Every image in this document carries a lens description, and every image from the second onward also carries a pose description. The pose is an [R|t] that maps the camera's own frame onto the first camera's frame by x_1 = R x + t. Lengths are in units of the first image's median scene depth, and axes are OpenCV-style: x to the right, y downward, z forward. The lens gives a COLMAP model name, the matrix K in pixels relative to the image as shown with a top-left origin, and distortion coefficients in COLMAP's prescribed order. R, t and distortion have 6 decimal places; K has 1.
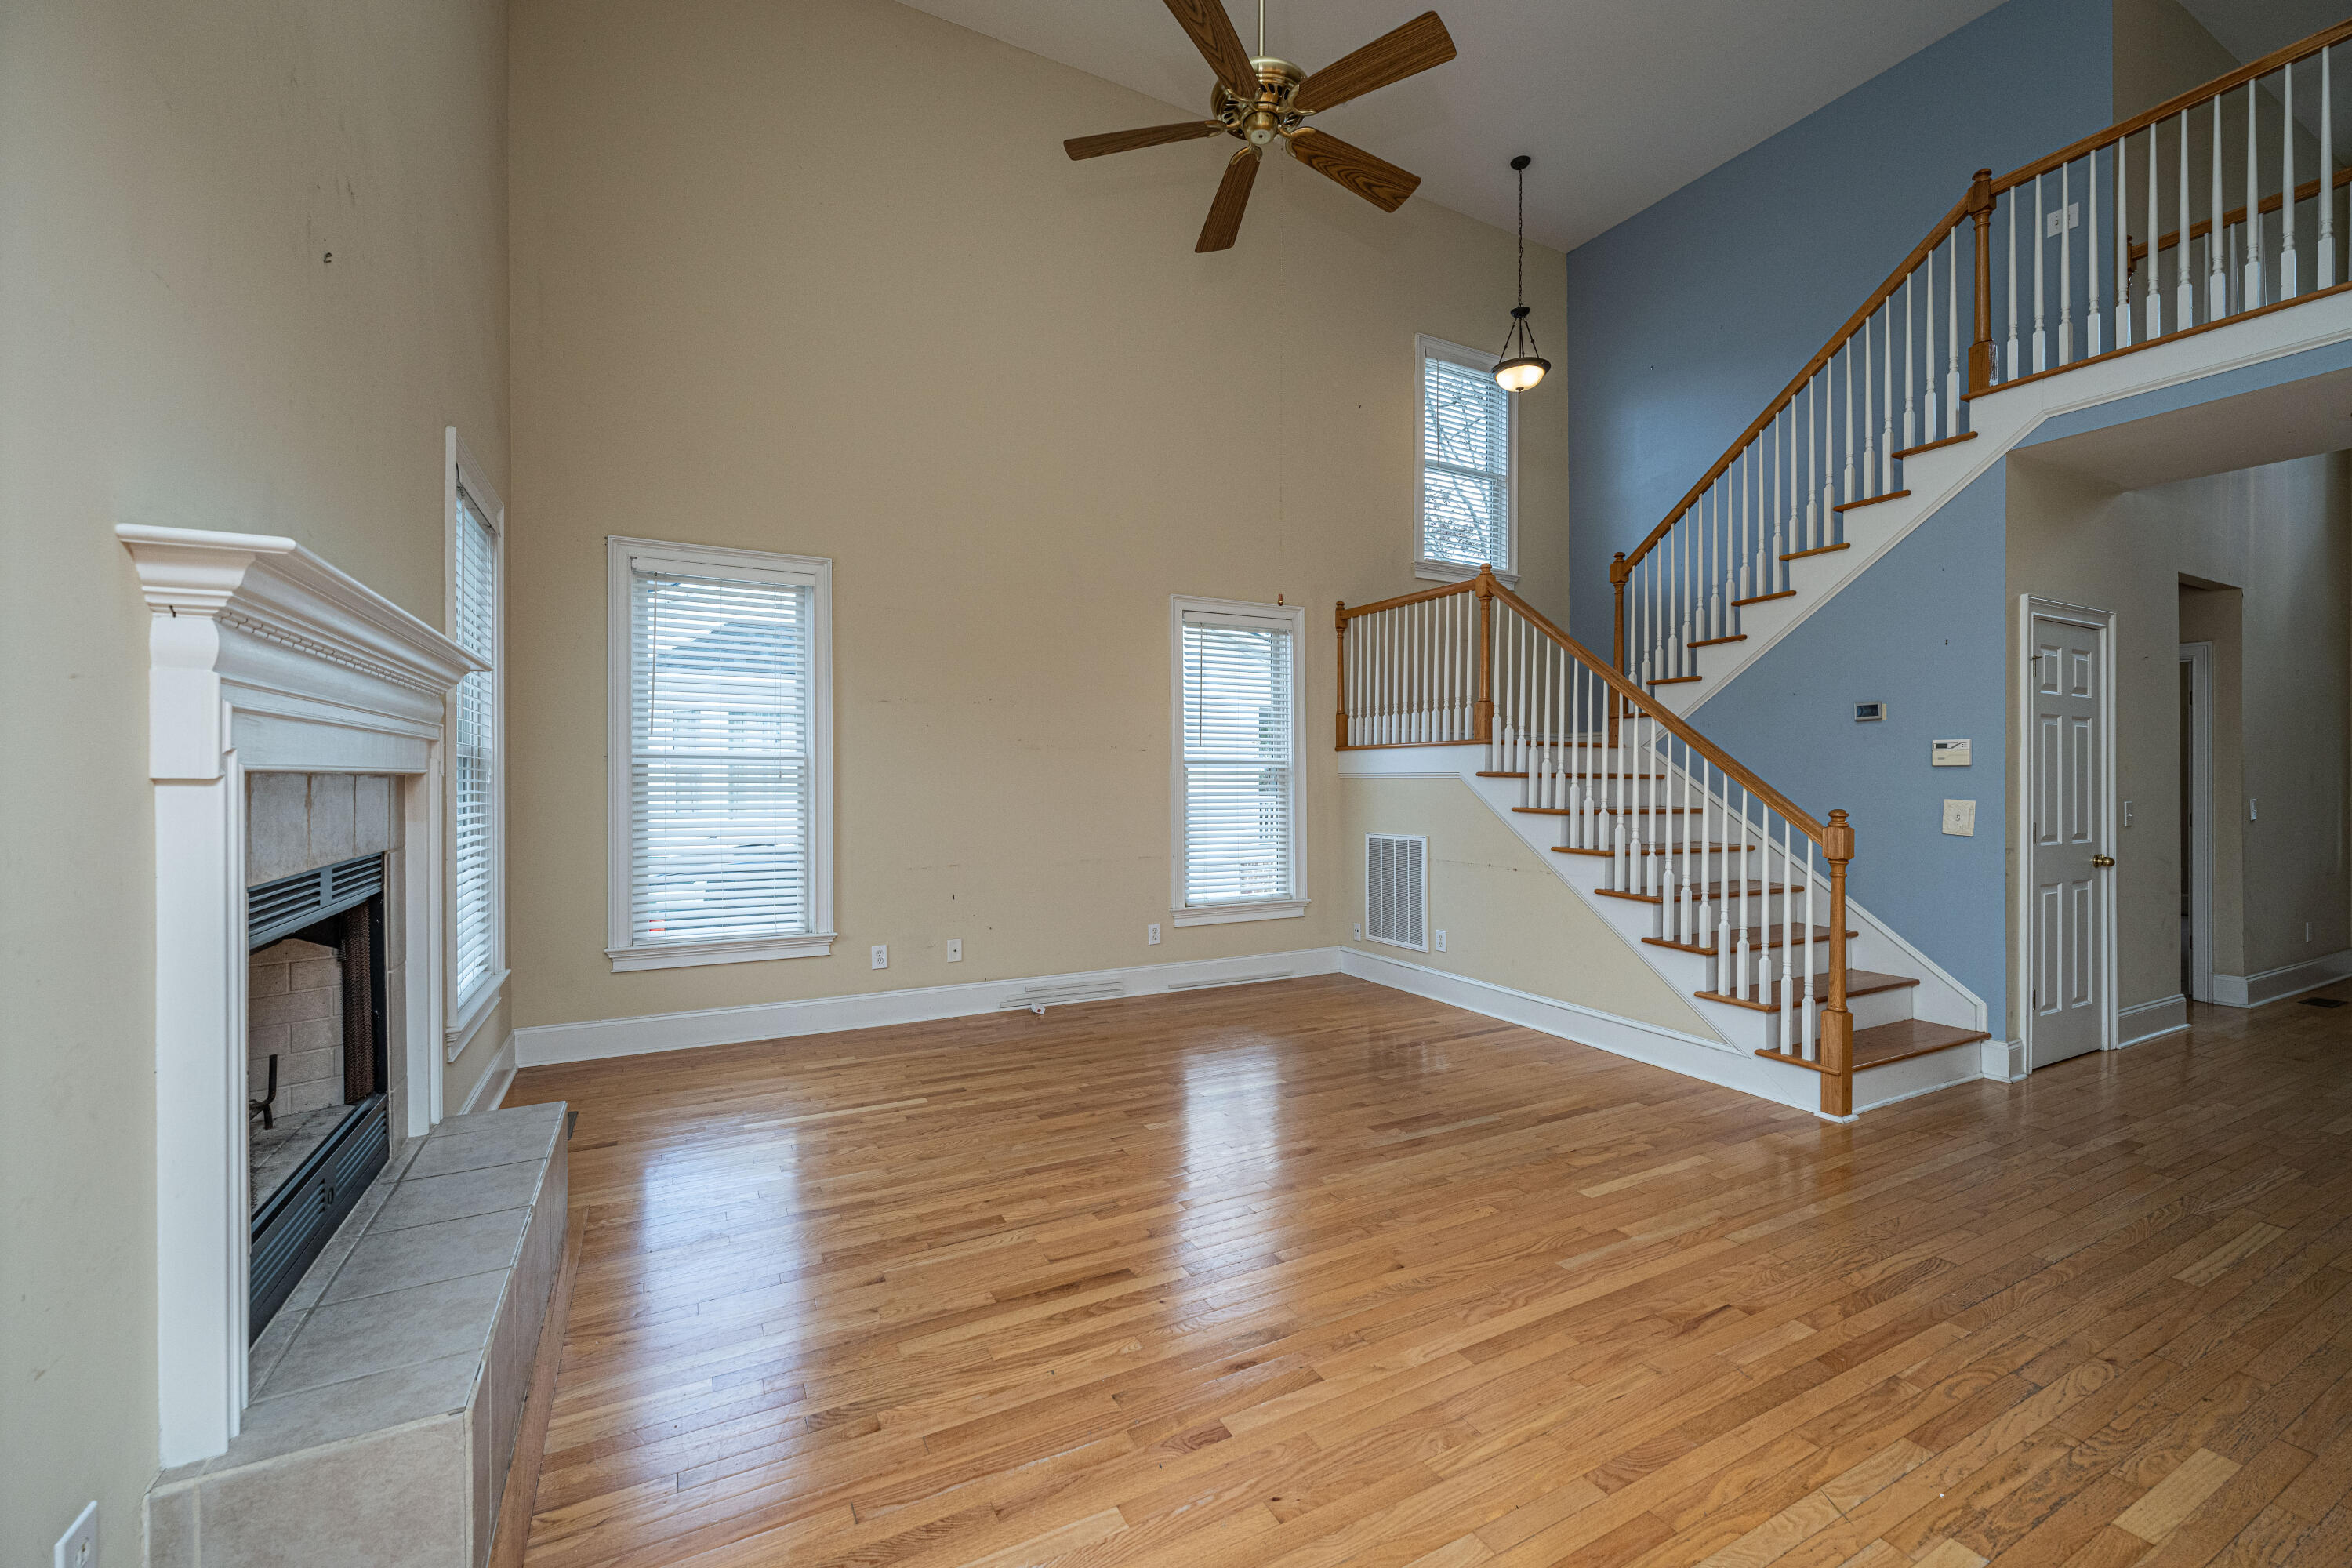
lens RADIAL K [[968.0, 0, 1169.4], [0, 968.0, 773.7], [0, 0, 1]] dist [-0.000599, -0.000004]
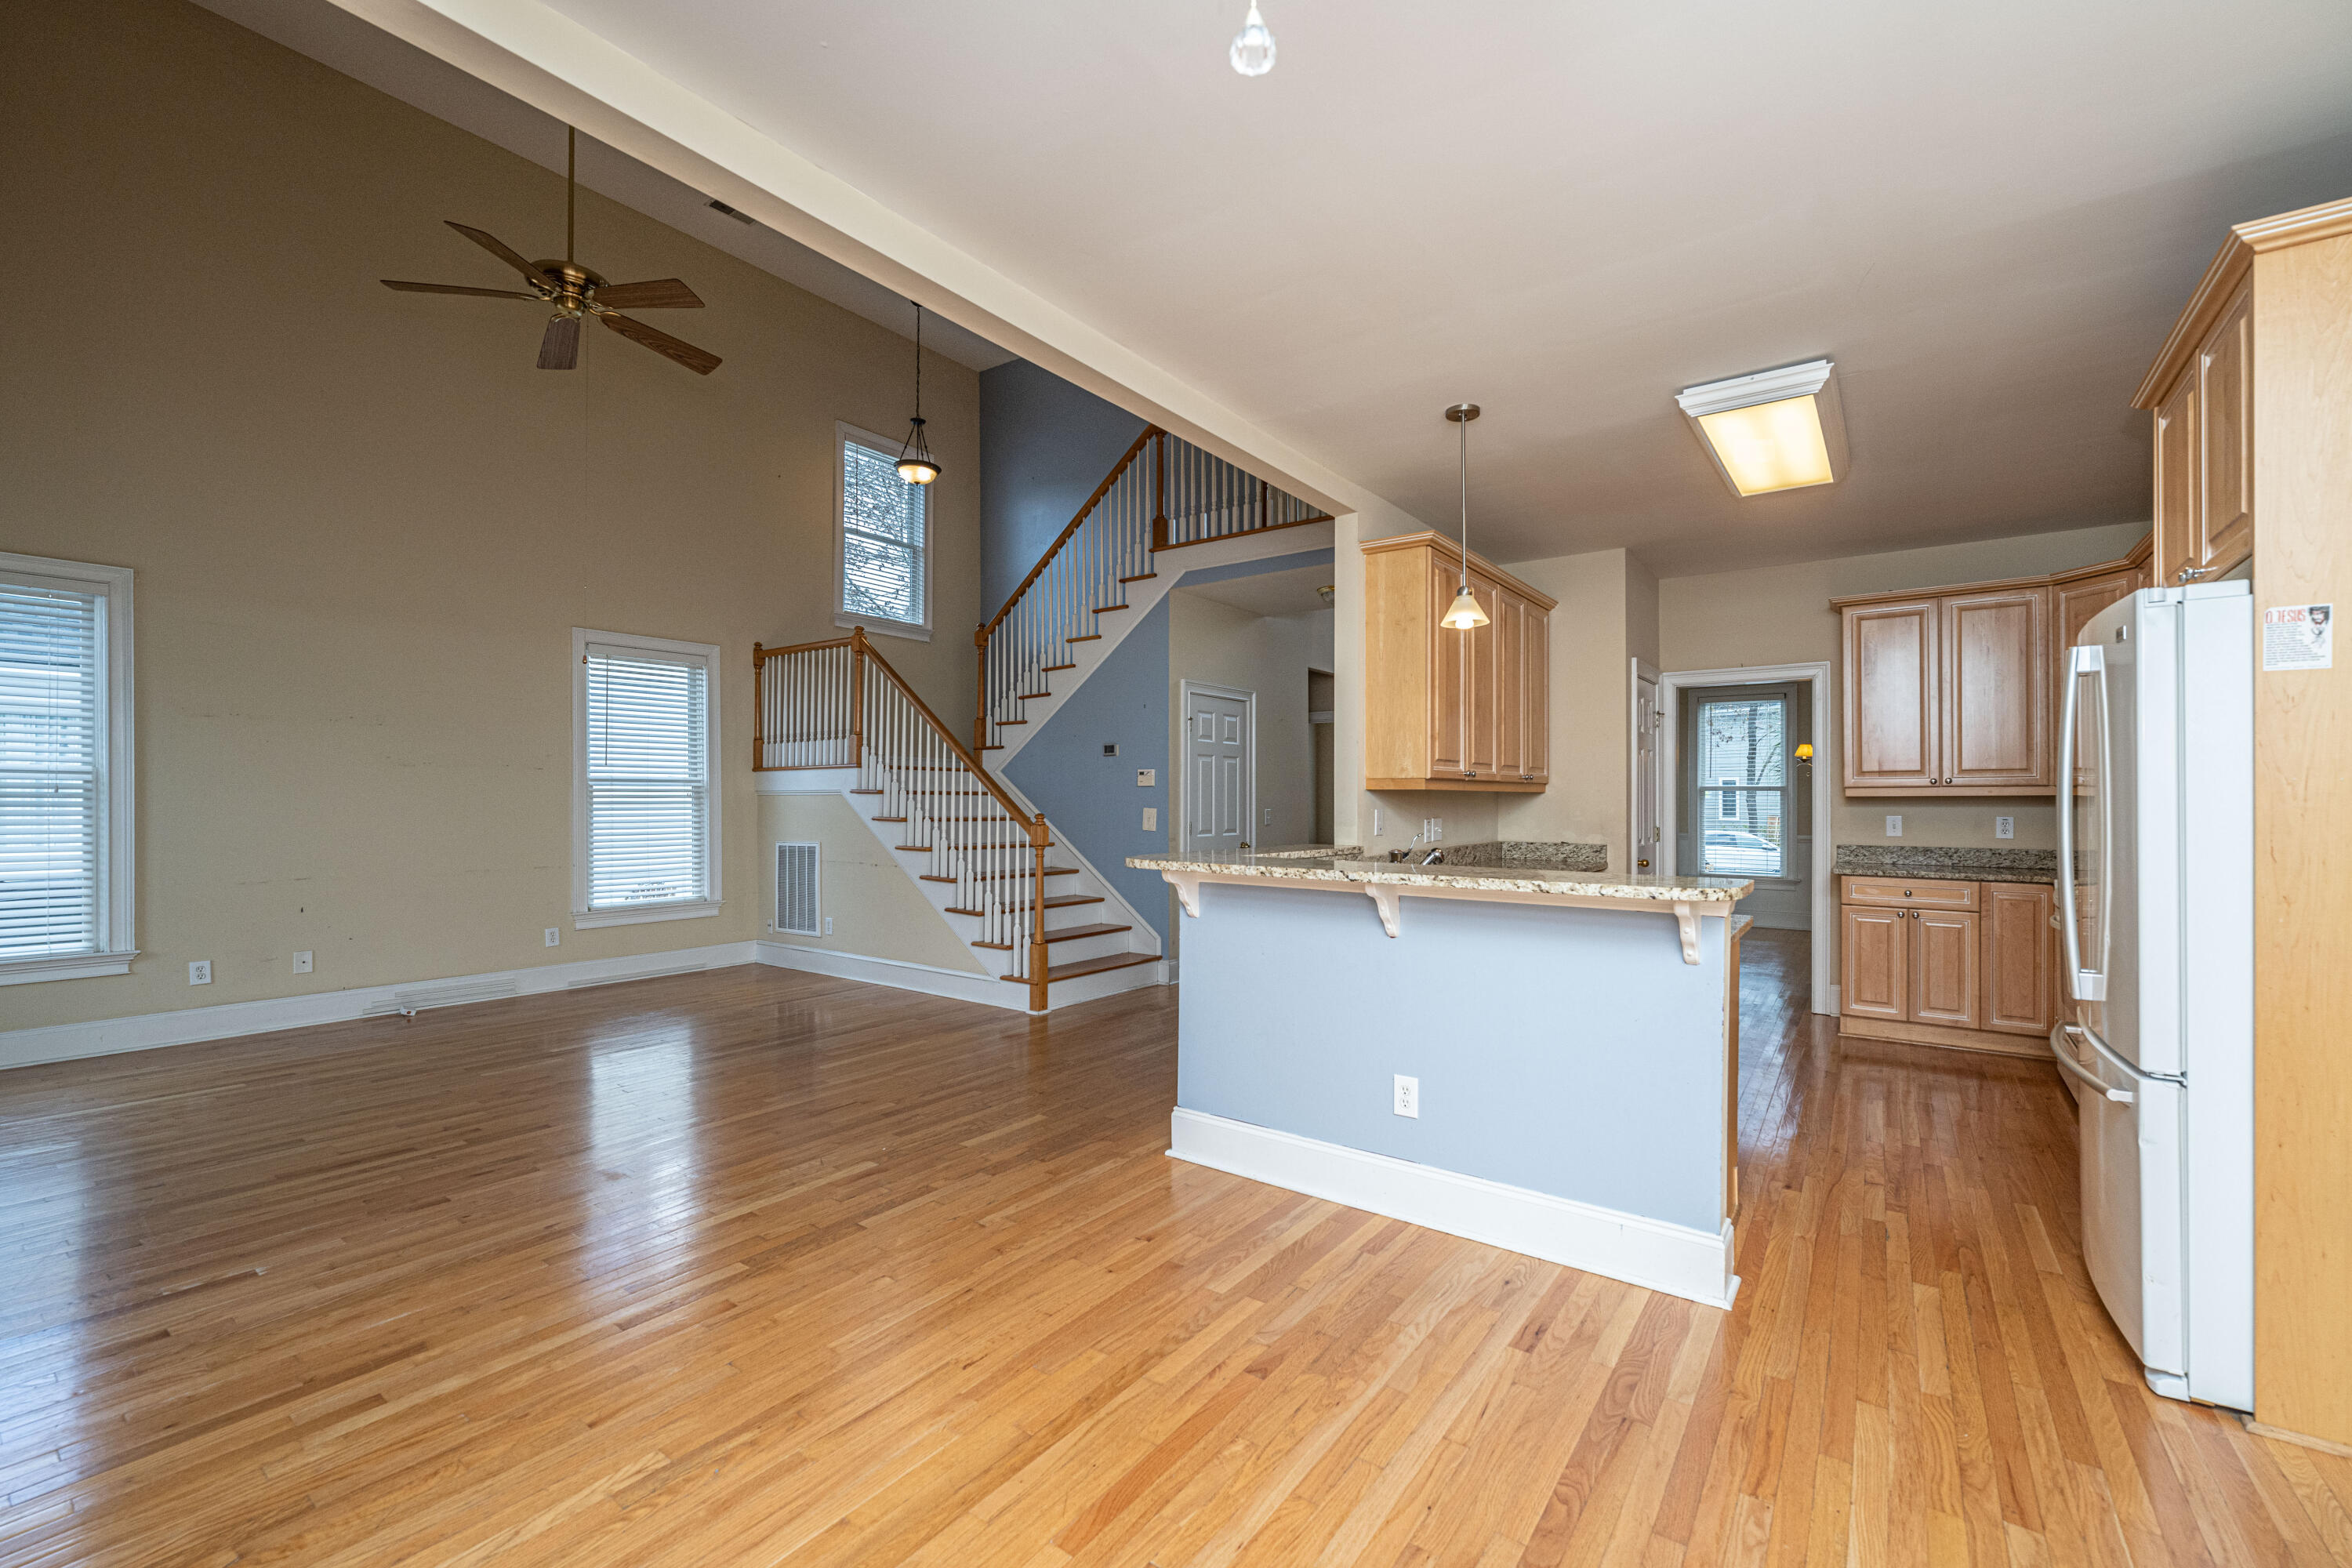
lens RADIAL K [[1006.4, 0, 1280.6], [0, 1006.4, 792.8], [0, 0, 1]] dist [-0.008135, 0.000320]
pose [[0.878958, 0.002372, 0.476894, 0.196146], [-0.000942, 0.999994, -0.003237, 0.006625], [-0.476899, 0.002396, 0.878955, -0.451367]]
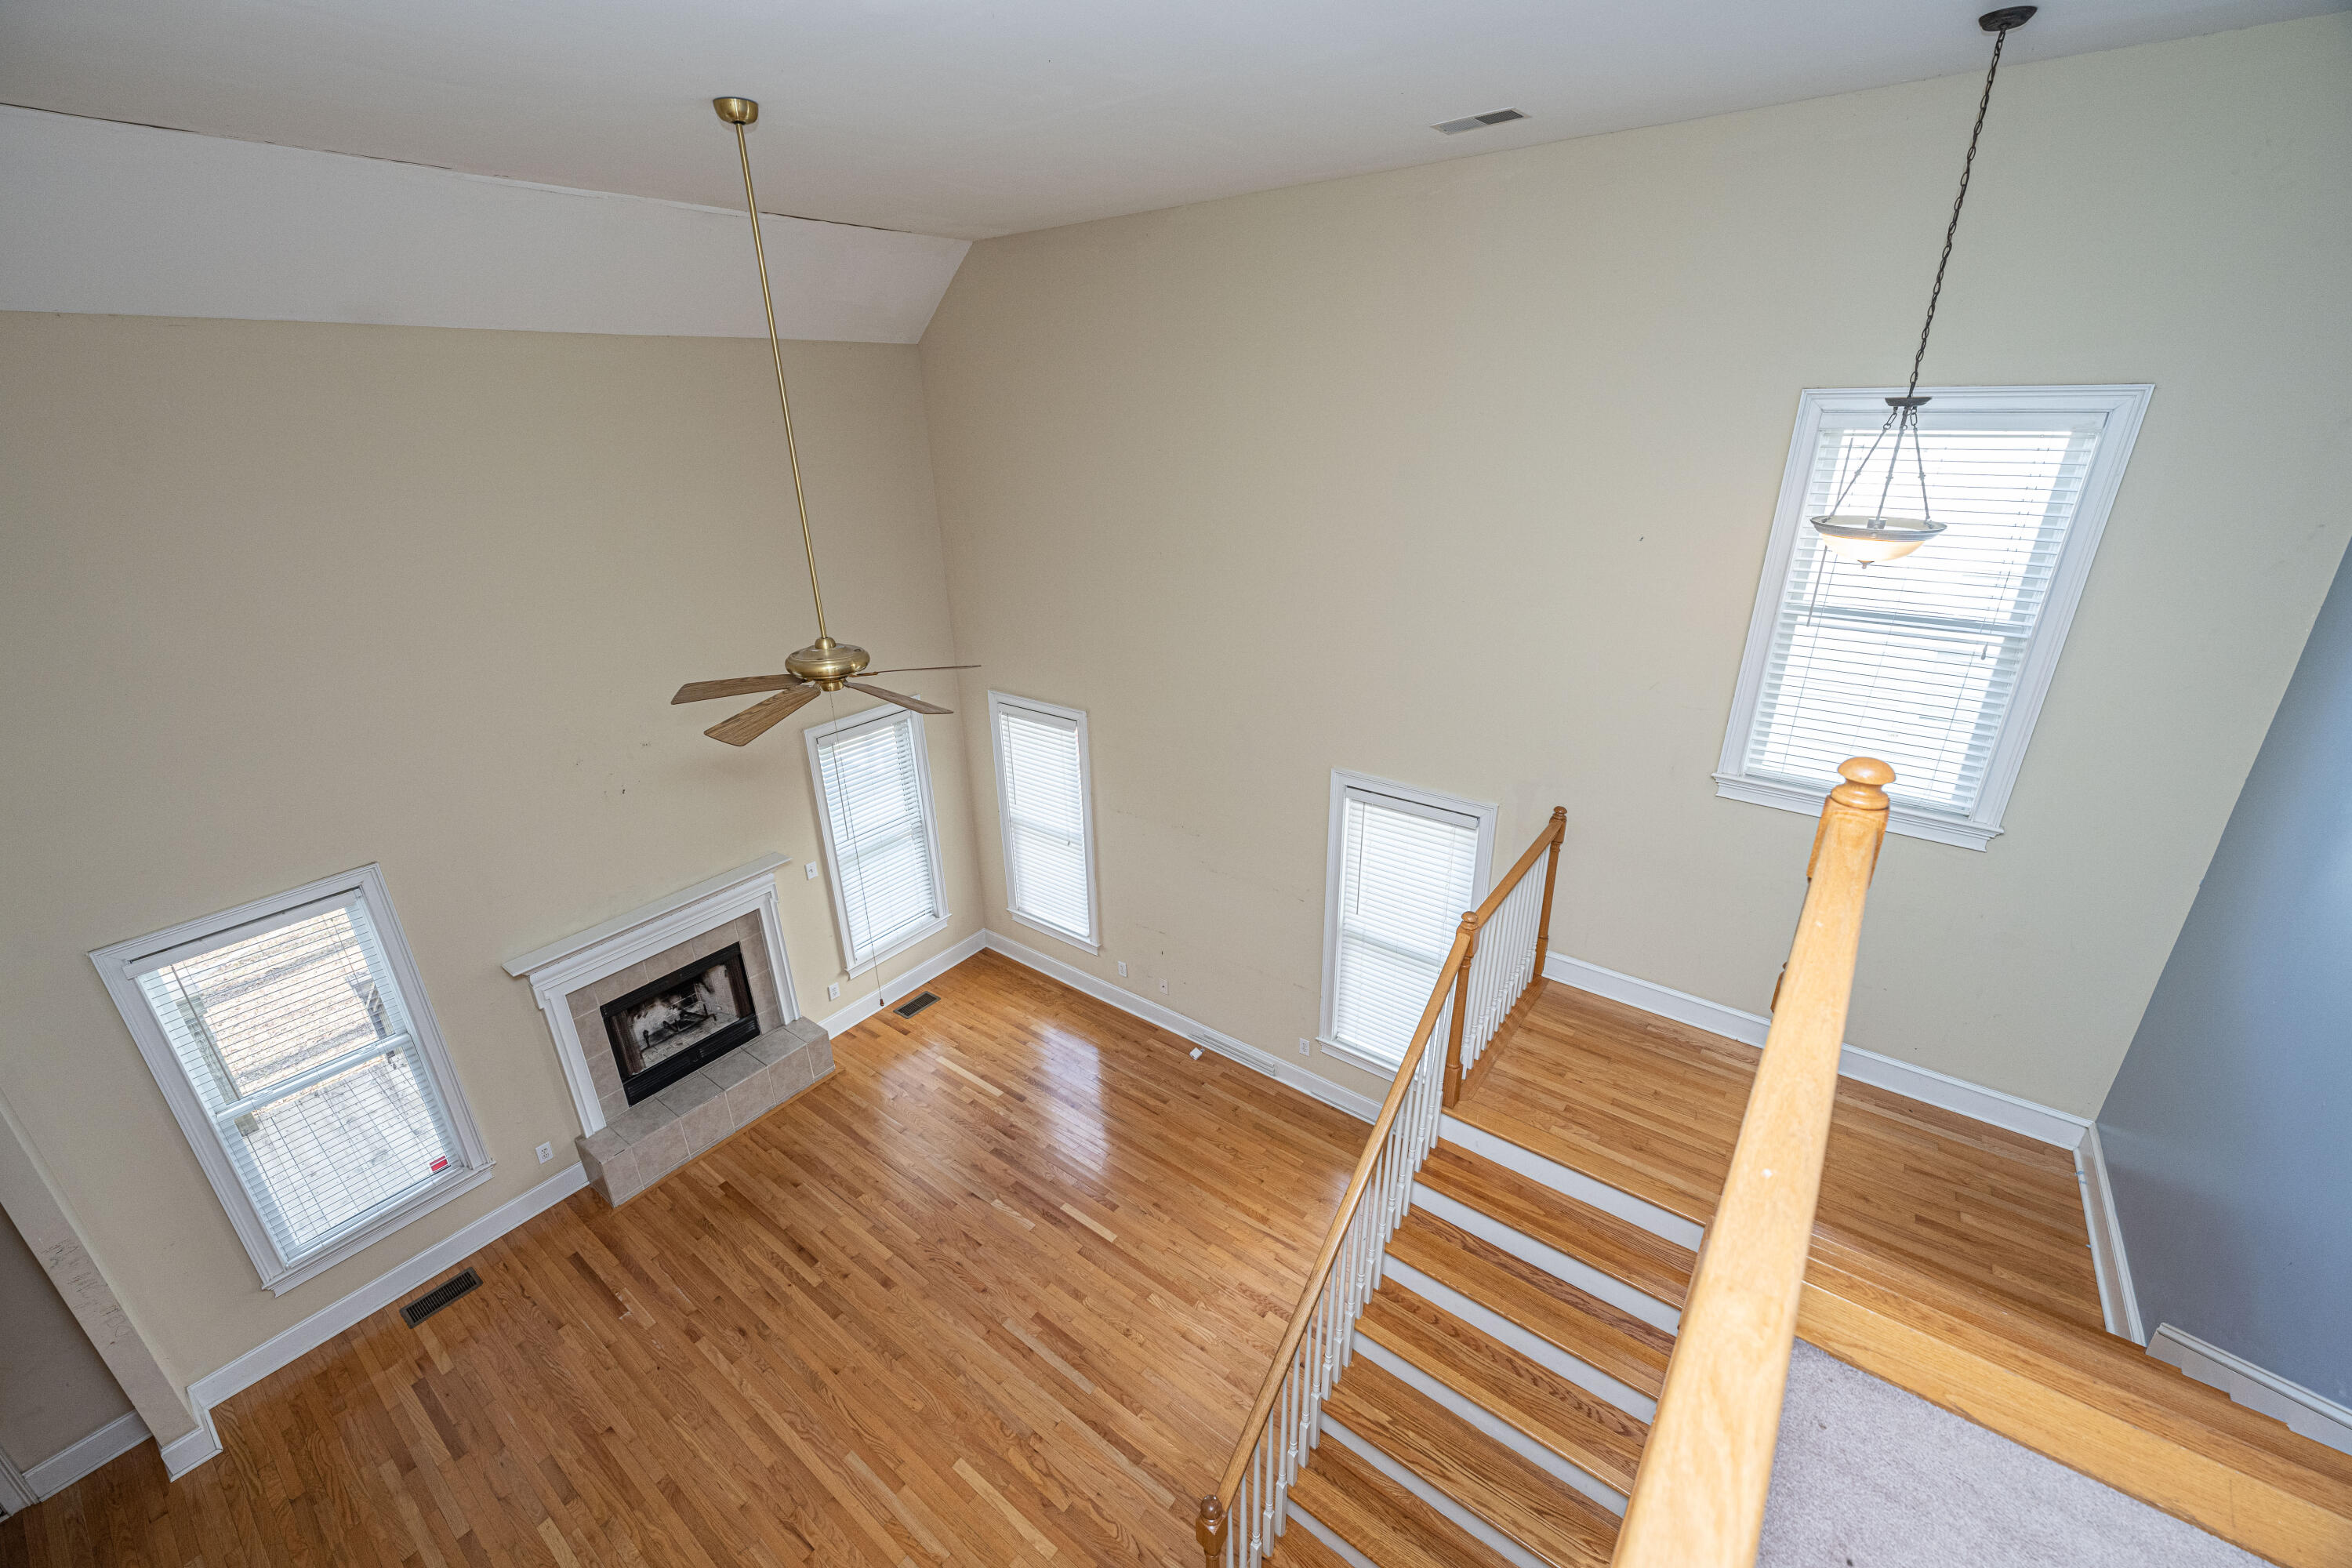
lens RADIAL K [[937.6, 0, 1164.5], [0, 937.6, 782.0], [0, 0, 1]] dist [-0.000324, -0.000146]
pose [[0.415596, 0.336282, -0.845100, 0.896777], [0.024115, 0.924741, 0.379832, -0.660429], [0.909229, -0.178237, 0.376210, 0.599716]]
